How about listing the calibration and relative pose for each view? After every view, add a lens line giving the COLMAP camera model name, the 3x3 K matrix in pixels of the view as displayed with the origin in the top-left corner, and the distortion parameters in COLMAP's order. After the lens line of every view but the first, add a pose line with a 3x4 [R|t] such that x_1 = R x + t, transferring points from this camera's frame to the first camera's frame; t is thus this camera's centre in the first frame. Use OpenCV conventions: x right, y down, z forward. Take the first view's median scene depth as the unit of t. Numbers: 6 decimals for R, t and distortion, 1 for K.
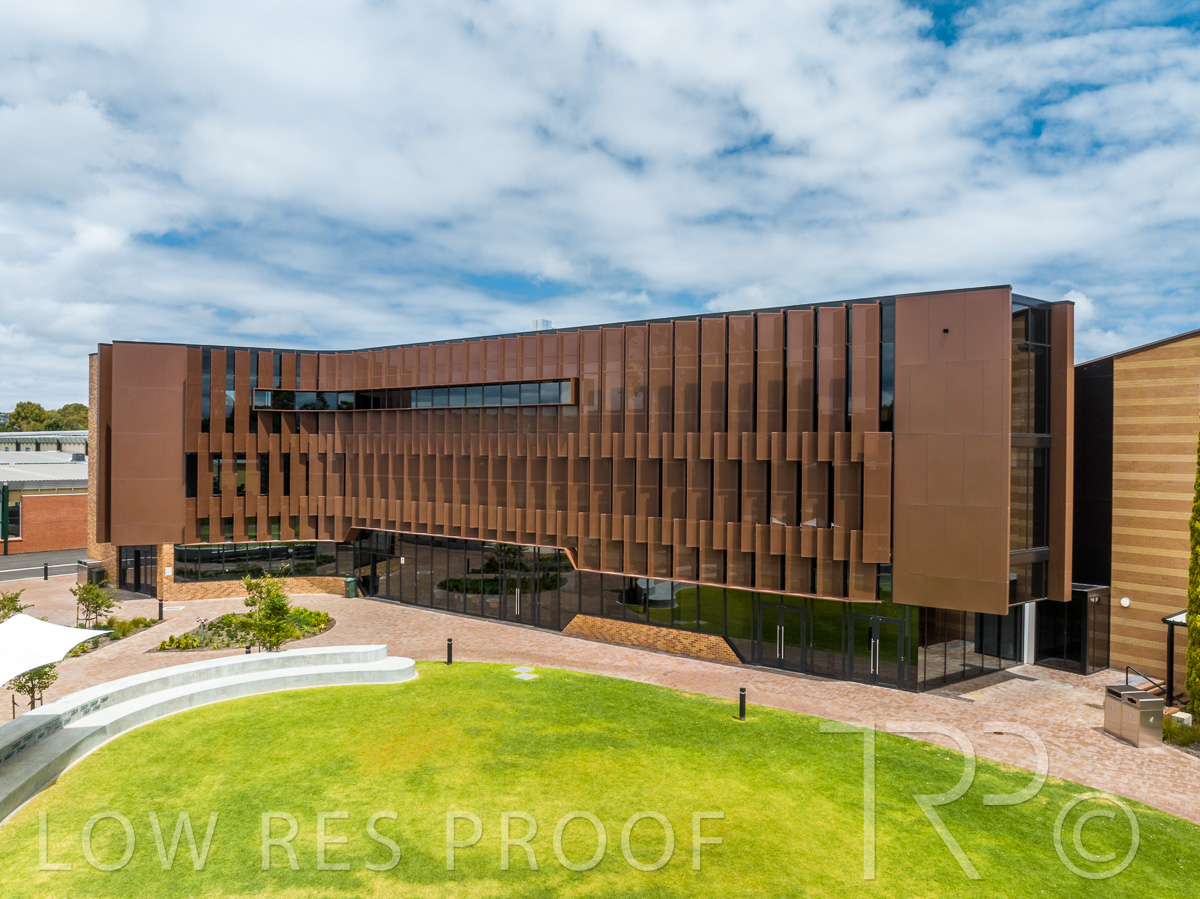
lens RADIAL K [[849.7, 0, 595.9], [0, 849.7, 449.4], [0, 0, 1]] dist [-0.056537, 0.032254]
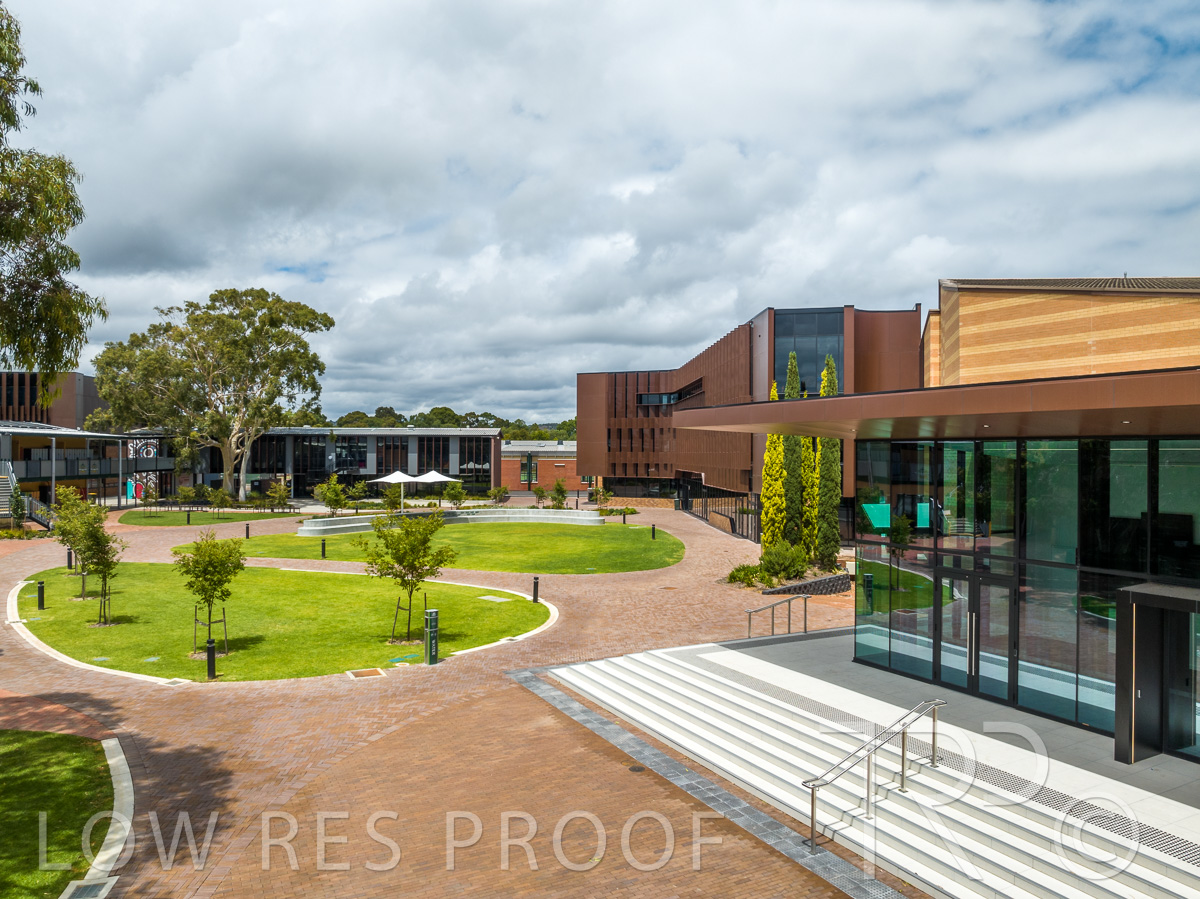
lens RADIAL K [[849.0, 0, 596.7], [0, 849.0, 448.7], [0, 0, 1]] dist [-0.041350, 0.011360]
pose [[0.636581, -0.009157, -0.771156, 1.403900], [-0.000407, 0.999925, -0.012210, 0.104644], [0.771210, 0.008086, 0.636529, -0.346578]]
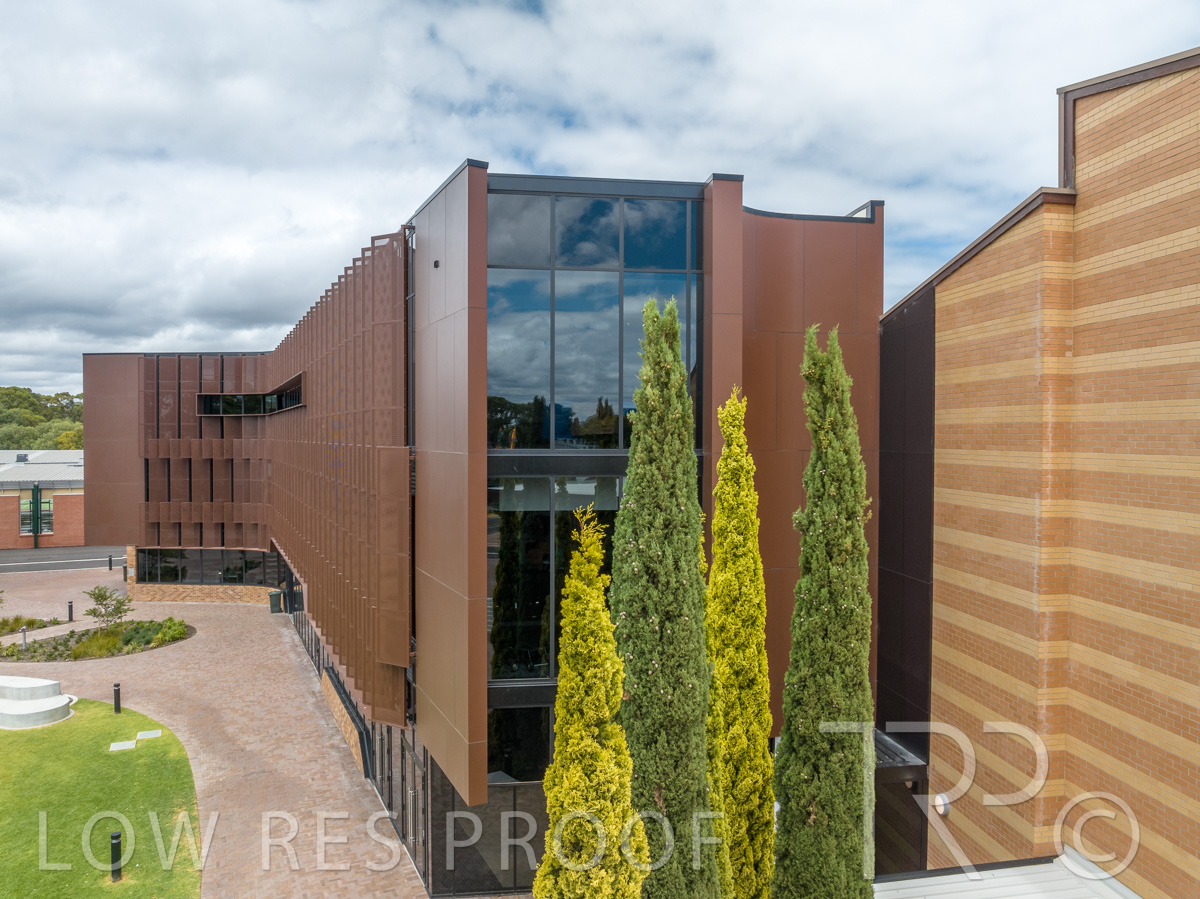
lens RADIAL K [[849.0, 0, 596.7], [0, 849.0, 448.7], [0, 0, 1]] dist [-0.041350, 0.011360]
pose [[0.884811, 0.000240, -0.465950, 0.689808], [0.006212, 0.999905, 0.012312, -0.023875], [0.465909, -0.013789, 0.884725, 0.502465]]
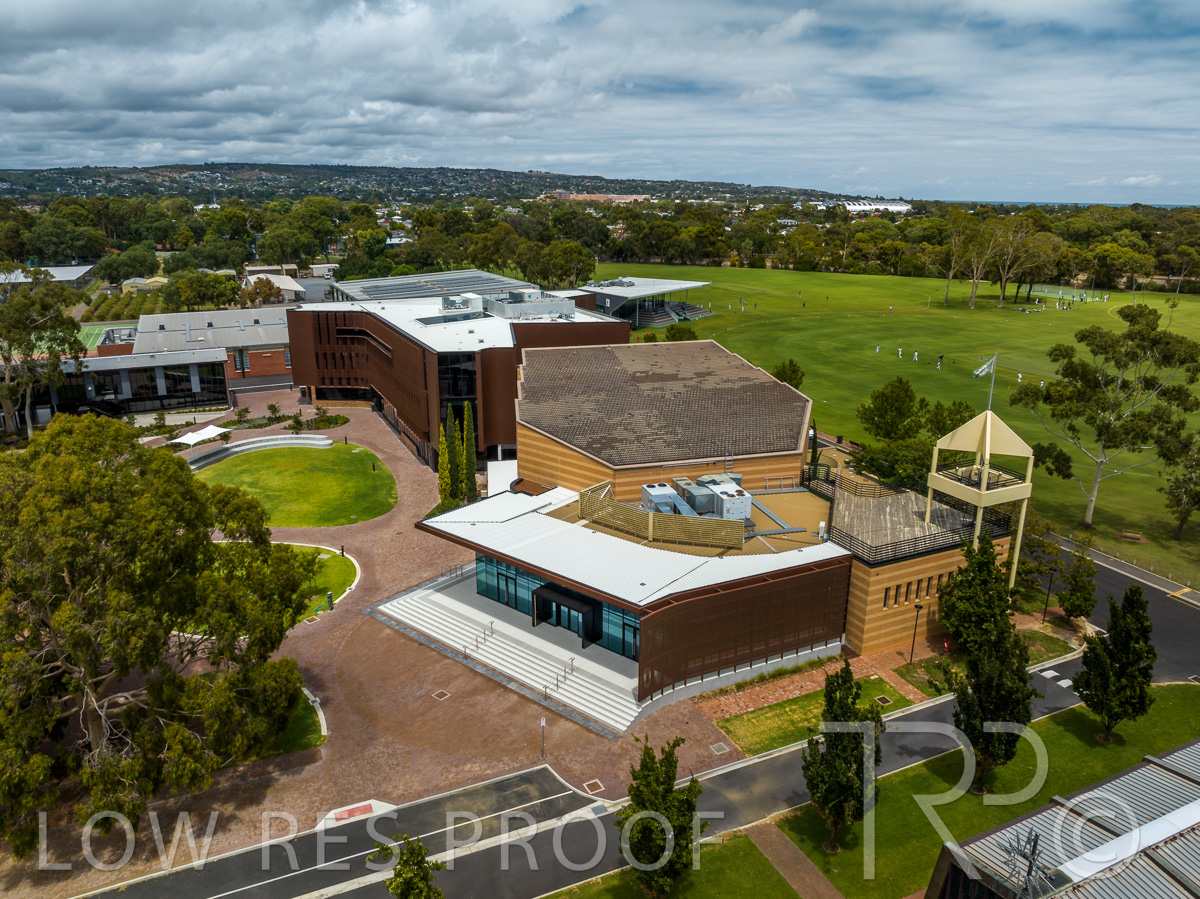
lens RADIAL K [[850.6, 0, 596.1], [0, 850.6, 449.6], [0, 0, 1]] dist [-0.033589, -0.001958]
pose [[0.885622, 0.129012, -0.446127, 2.155635], [0.004289, 0.958326, 0.285645, -0.652239], [0.464387, -0.254887, 0.848161, -1.303976]]
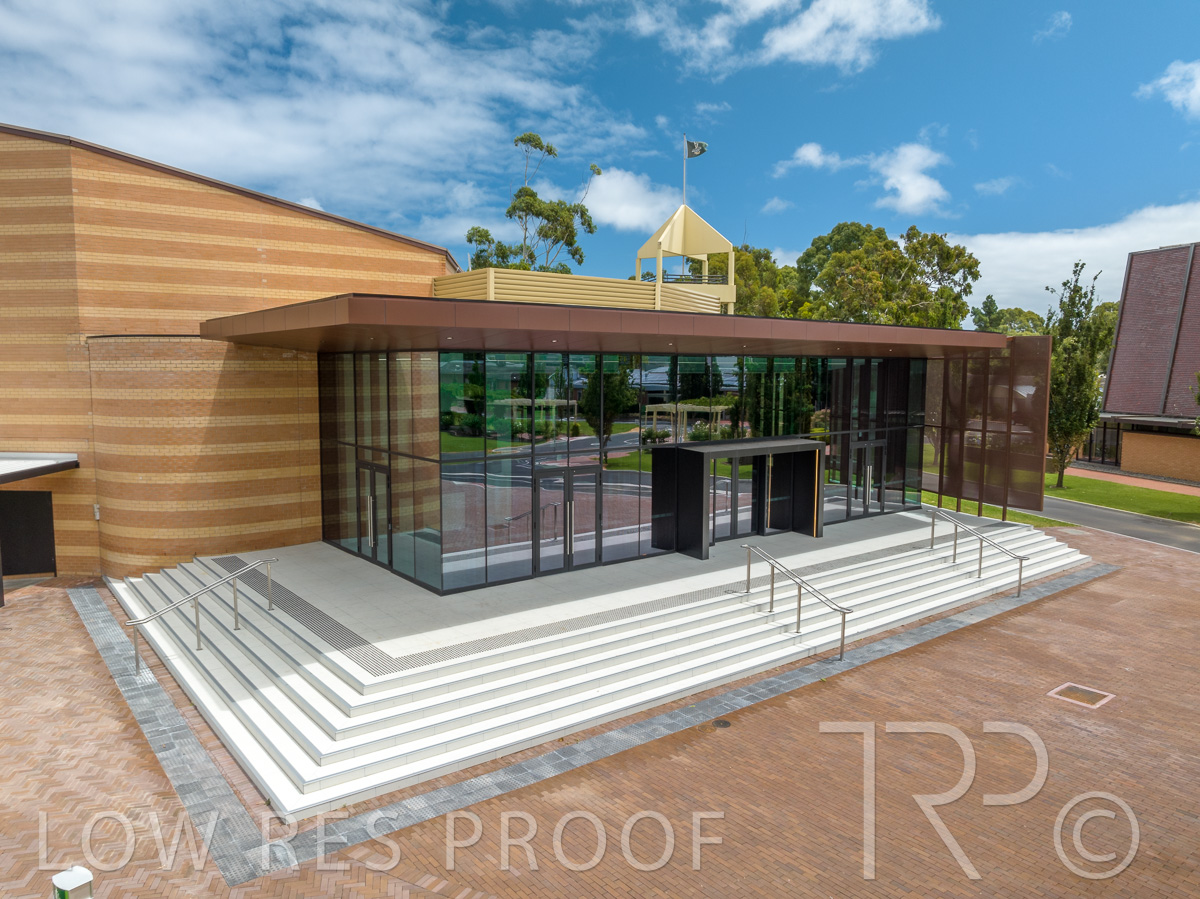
lens RADIAL K [[849.7, 0, 595.9], [0, 849.7, 449.4], [0, 0, 1]] dist [-0.056537, 0.032254]
pose [[0.639641, -0.081503, 0.764341, 0.691843], [0.003144, 0.994632, 0.103428, 0.099183], [-0.768668, -0.063753, 0.636463, -0.234930]]
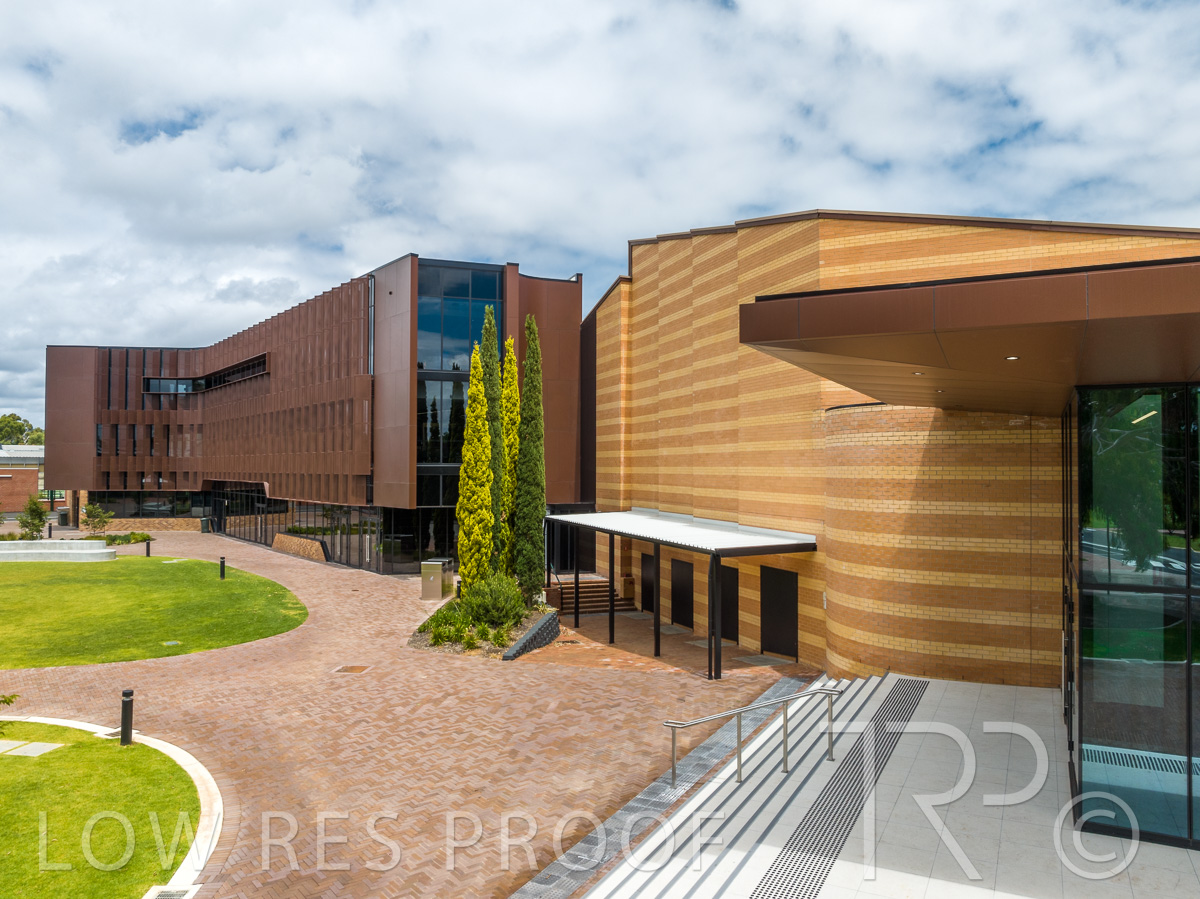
lens RADIAL K [[849.0, 0, 596.7], [0, 849.0, 448.7], [0, 0, 1]] dist [-0.041350, 0.011360]
pose [[0.963883, -0.012498, -0.266031, 0.958996], [0.006063, 0.999669, -0.024999, 0.120359], [0.266256, 0.022483, 0.963640, -0.149971]]
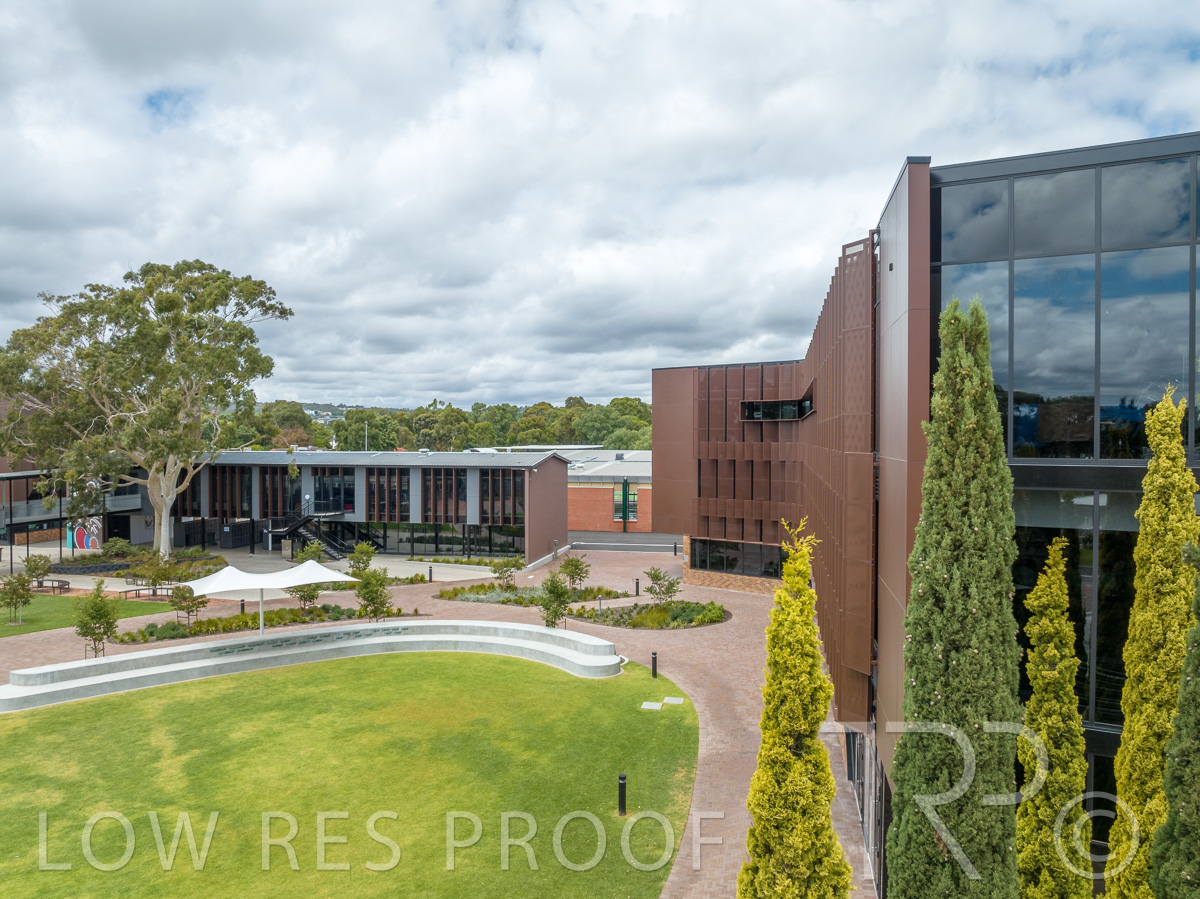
lens RADIAL K [[850.6, 0, 596.1], [0, 850.6, 449.6], [0, 0, 1]] dist [-0.033589, -0.001958]
pose [[0.422203, 0.006357, -0.906479, 0.745052], [0.002045, 0.999966, 0.007965, -0.025787], [0.906499, -0.005217, 0.422176, 0.540417]]
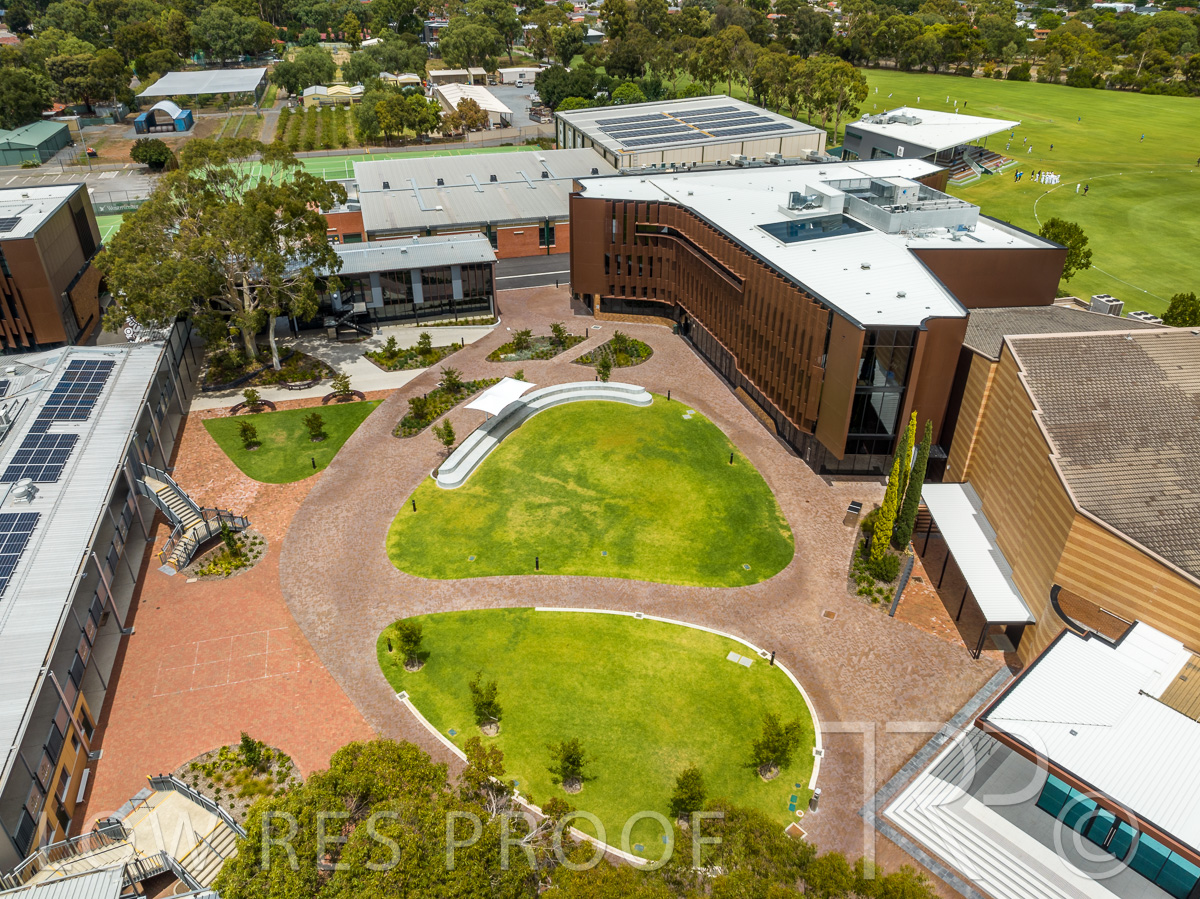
lens RADIAL K [[840.4, 0, 594.6], [0, 840.4, 466.1], [0, 0, 1]] dist [-0.036062, 0.007311]
pose [[0.800266, 0.308198, -0.514381, 0.994989], [0.006591, 0.853237, 0.521482, -0.877778], [0.599609, -0.420715, 0.680785, -0.877653]]
